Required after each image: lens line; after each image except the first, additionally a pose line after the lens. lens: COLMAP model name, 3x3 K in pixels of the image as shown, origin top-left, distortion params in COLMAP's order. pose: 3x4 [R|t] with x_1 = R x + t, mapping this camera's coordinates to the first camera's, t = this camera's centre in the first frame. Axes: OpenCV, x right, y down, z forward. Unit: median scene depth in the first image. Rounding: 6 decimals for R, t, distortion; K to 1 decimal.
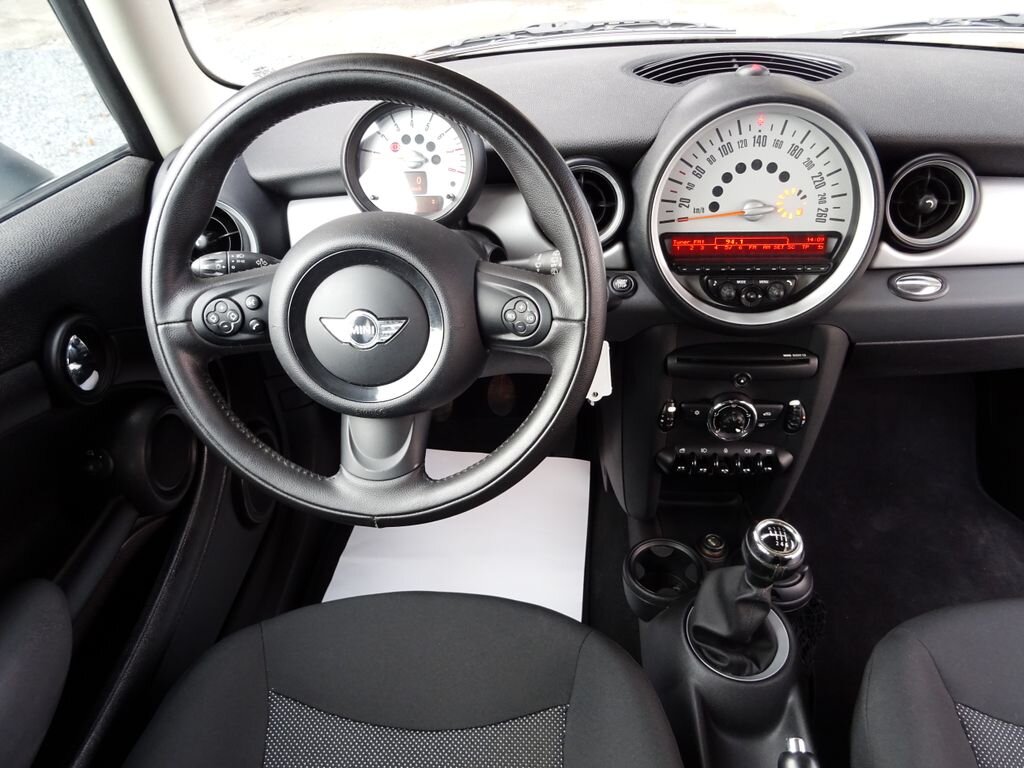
lens RADIAL K [[731.2, 0, 512.0], [0, 731.2, 384.0], [0, 0, 1]] dist [-0.005555, -0.004663]
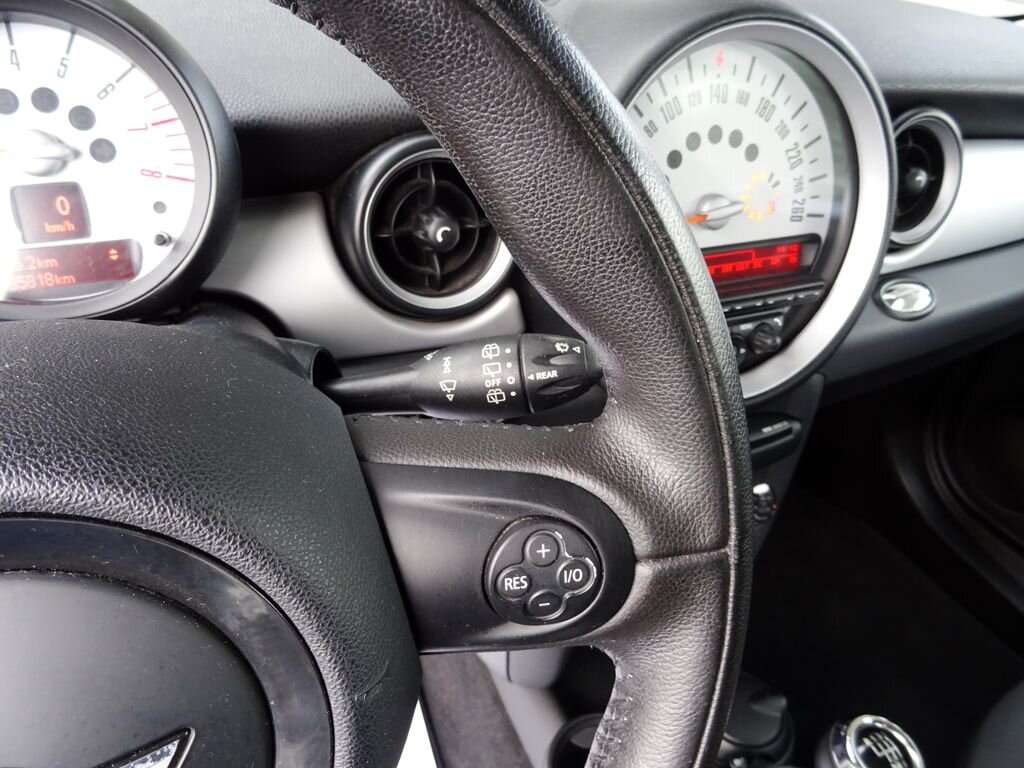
lens RADIAL K [[735.8, 0, 516.2], [0, 735.8, 386.0], [0, 0, 1]] dist [0.004037, -0.008603]
pose [[0.883981, -0.182462, 0.430448, -0.099098], [0.181117, 0.982454, 0.044502, -0.154479], [-0.431015, 0.038622, 0.901518, 0.534321]]
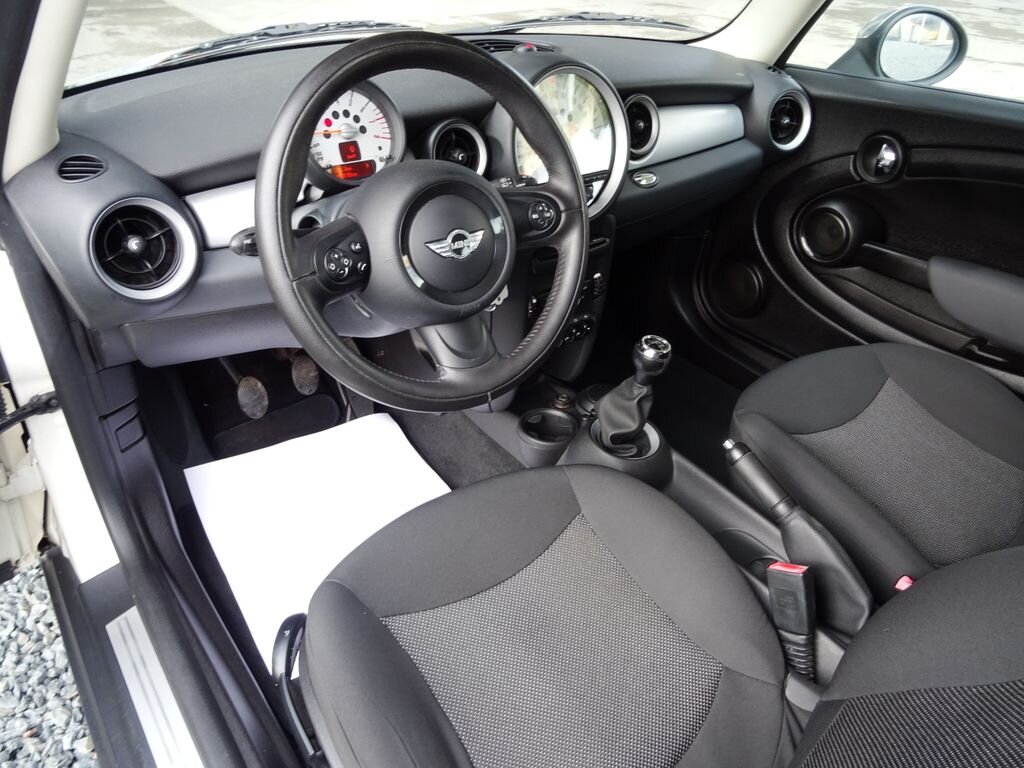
lens RADIAL K [[731.2, 0, 512.0], [0, 731.2, 384.0], [0, 0, 1]] dist [-0.005555, -0.004663]
pose [[0.746537, -0.303982, 0.591843, -0.739540], [0.318378, 0.944287, 0.083409, 0.060919], [-0.584225, 0.126162, 0.801726, -0.041635]]
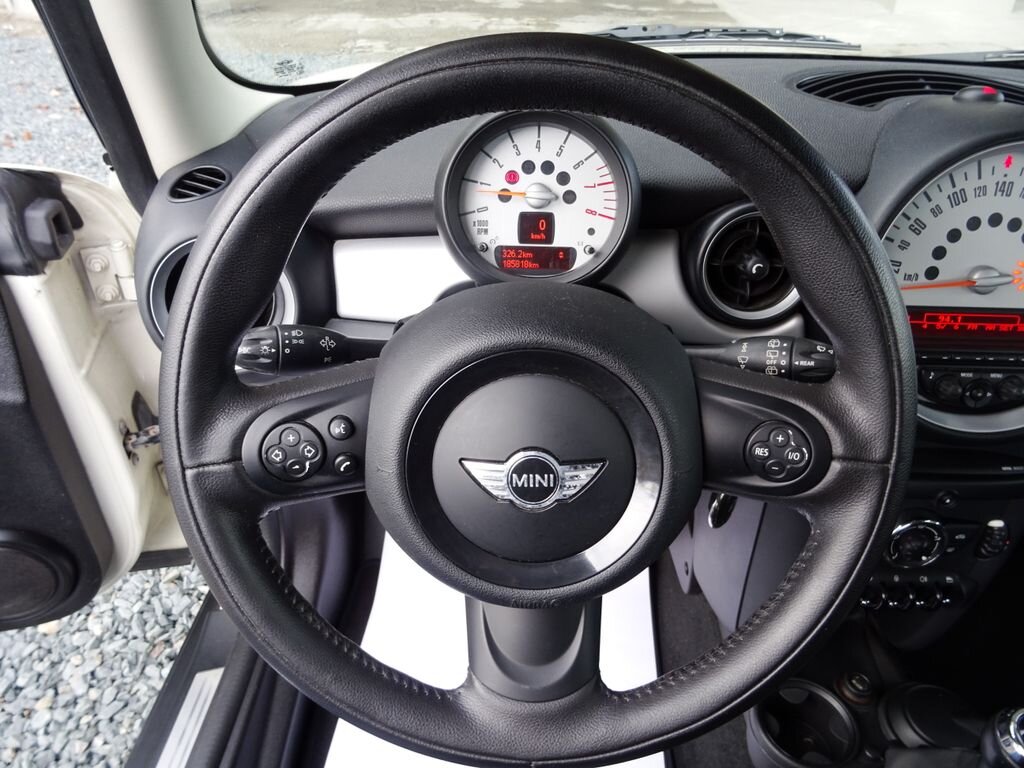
lens RADIAL K [[729.5, 0, 519.2], [0, 729.5, 380.4], [0, 0, 1]] dist [0.009235, -0.008207]
pose [[0.996689, 0.019831, 0.078854, -0.201726], [-0.018134, 0.999590, -0.022176, -0.110268], [-0.079261, 0.020673, 0.996639, 0.295315]]
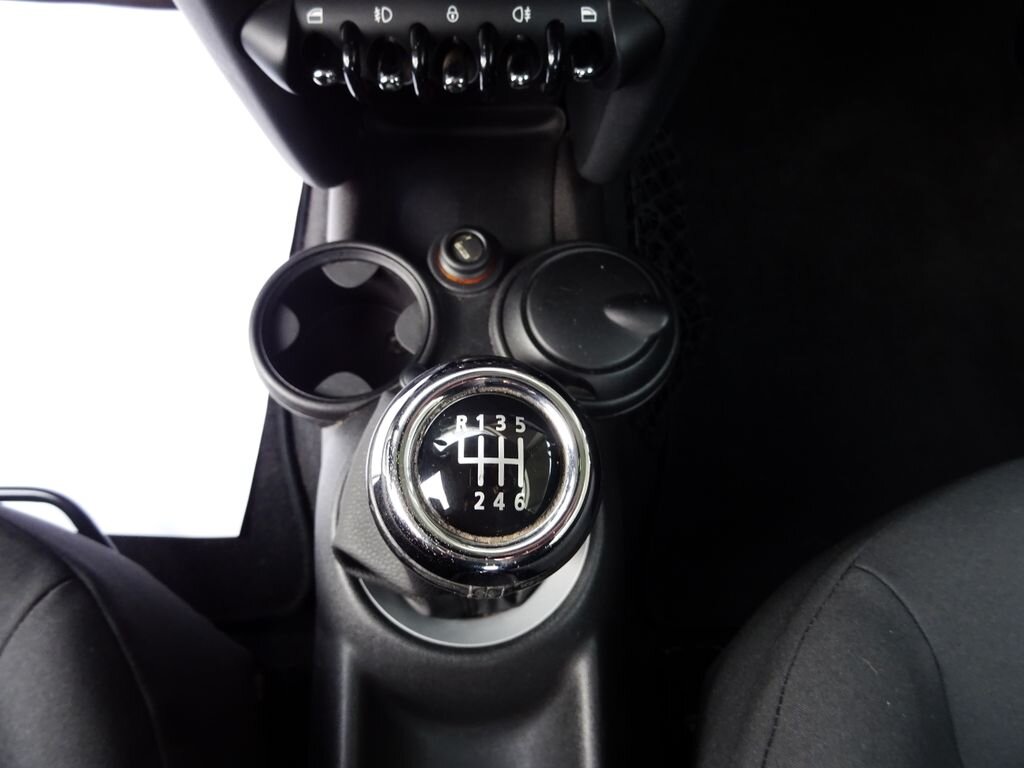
lens RADIAL K [[735.8, 0, 516.2], [0, 735.8, 386.0], [0, 0, 1]] dist [0.004037, -0.008603]
pose [[0.993304, -0.067434, 0.093811, 0.326497], [0.003032, 0.826919, 0.562312, 0.054096], [-0.115493, -0.558262, 0.821586, 0.761942]]
